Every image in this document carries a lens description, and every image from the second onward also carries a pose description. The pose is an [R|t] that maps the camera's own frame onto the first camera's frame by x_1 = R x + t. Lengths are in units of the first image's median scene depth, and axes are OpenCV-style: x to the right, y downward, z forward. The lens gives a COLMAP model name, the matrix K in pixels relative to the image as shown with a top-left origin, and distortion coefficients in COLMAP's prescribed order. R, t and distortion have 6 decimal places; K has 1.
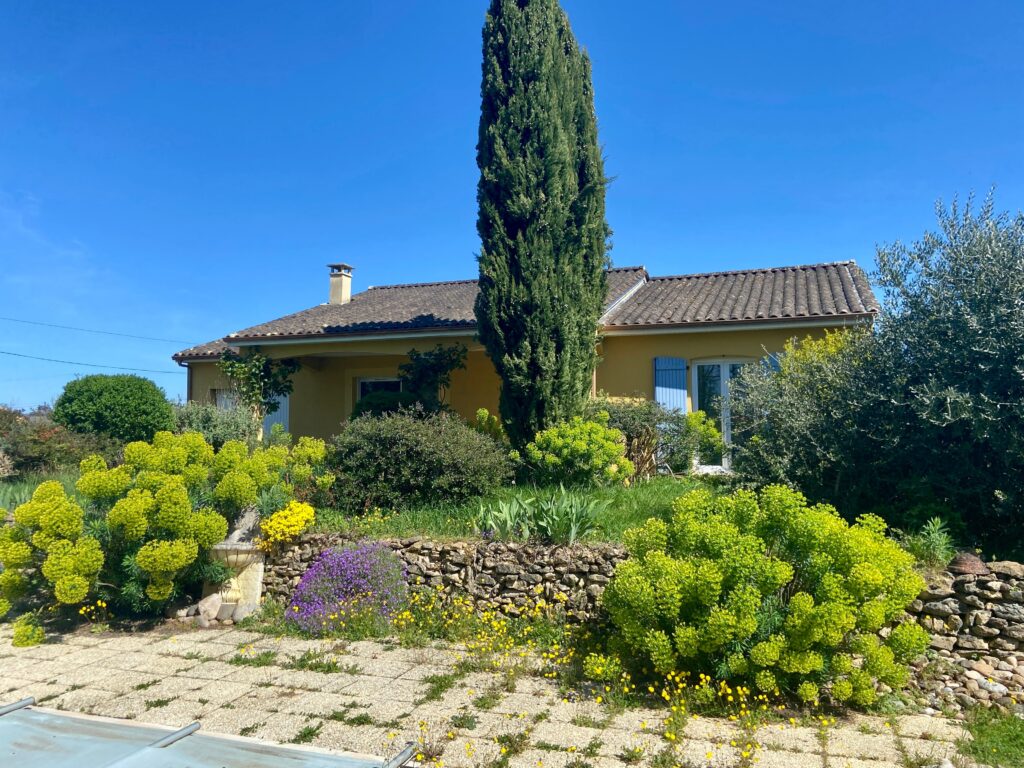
lens RADIAL K [[769.5, 0, 519.8], [0, 769.5, 377.2], [0, 0, 1]] dist [0.111844, -0.139032]
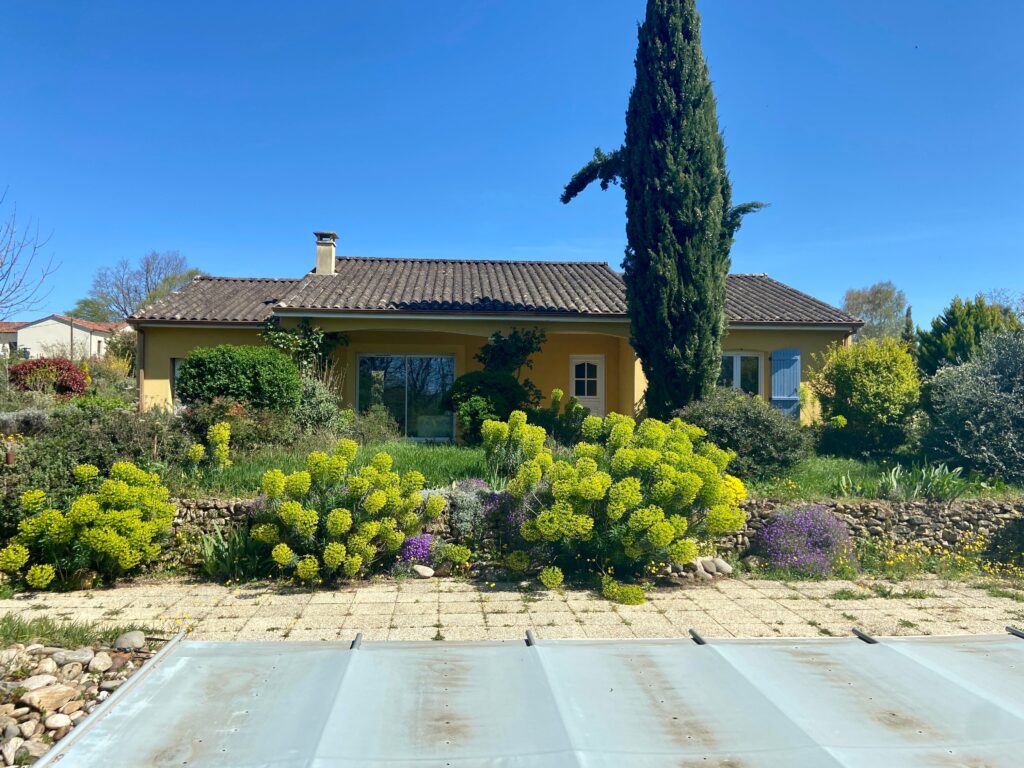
lens RADIAL K [[771.4, 0, 512.0], [0, 771.4, 384.0], [0, 0, 1]] dist [0.115219, -0.141512]
pose [[0.915664, 0.018235, 0.401531, -0.711292], [-0.036692, 0.998591, 0.038325, -0.007408], [-0.400266, -0.049826, 0.915043, 0.031756]]
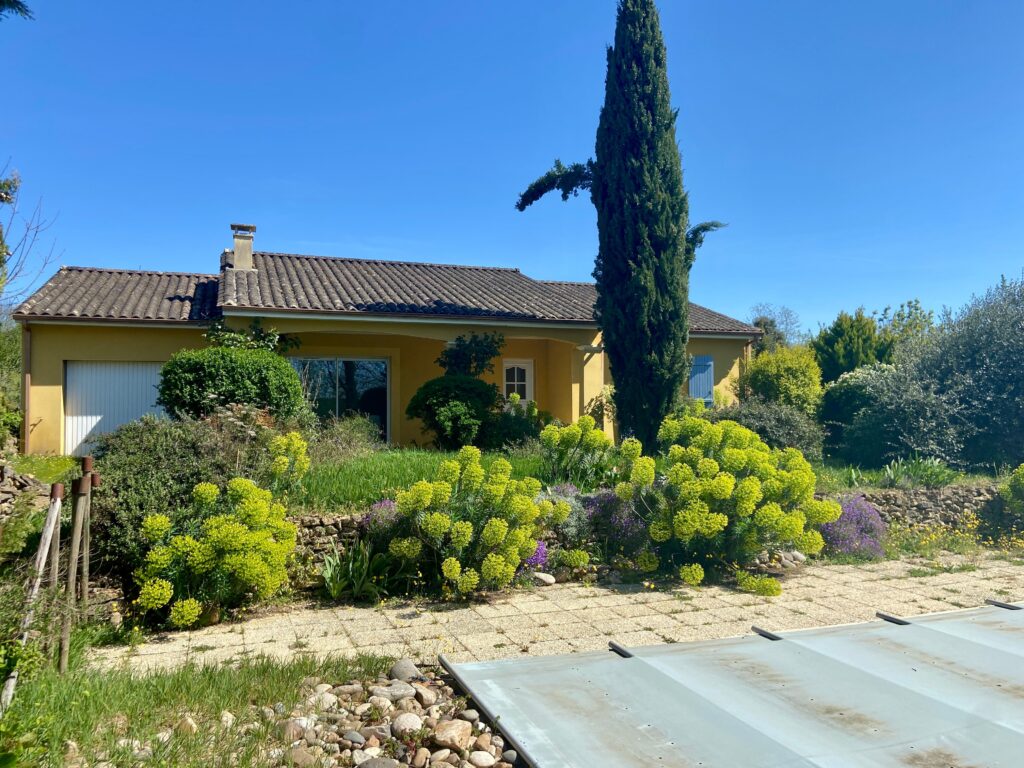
lens RADIAL K [[769.5, 0, 519.8], [0, 769.5, 377.2], [0, 0, 1]] dist [0.111844, -0.139032]
pose [[0.770199, 0.022921, 0.637392, -0.971775], [-0.042187, 0.998996, 0.015053, 0.001518], [-0.636407, -0.038483, 0.770393, 0.187005]]
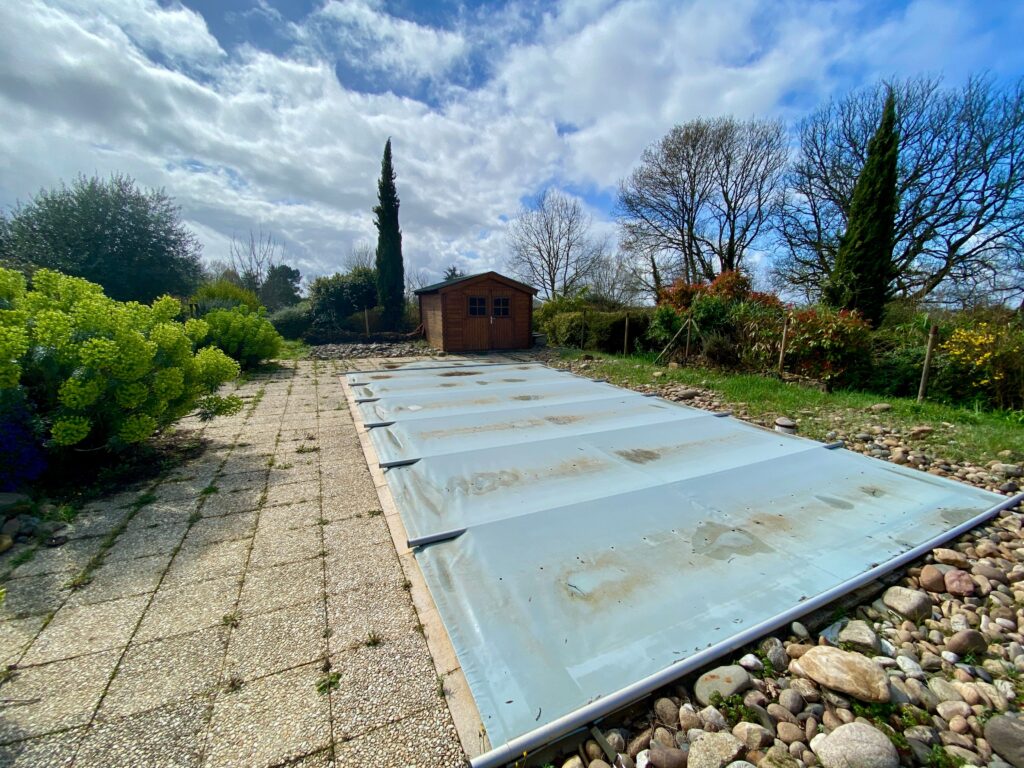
lens RADIAL K [[416.1, 0, 512.0], [0, 416.1, 384.0], [0, 0, 1]] dist [0.037764, -0.028374]
pose [[-0.685954, -0.155703, 0.710791, -0.770303], [-0.068478, 0.986316, 0.149972, 0.065368], [-0.724416, 0.054200, -0.687229, 0.645107]]
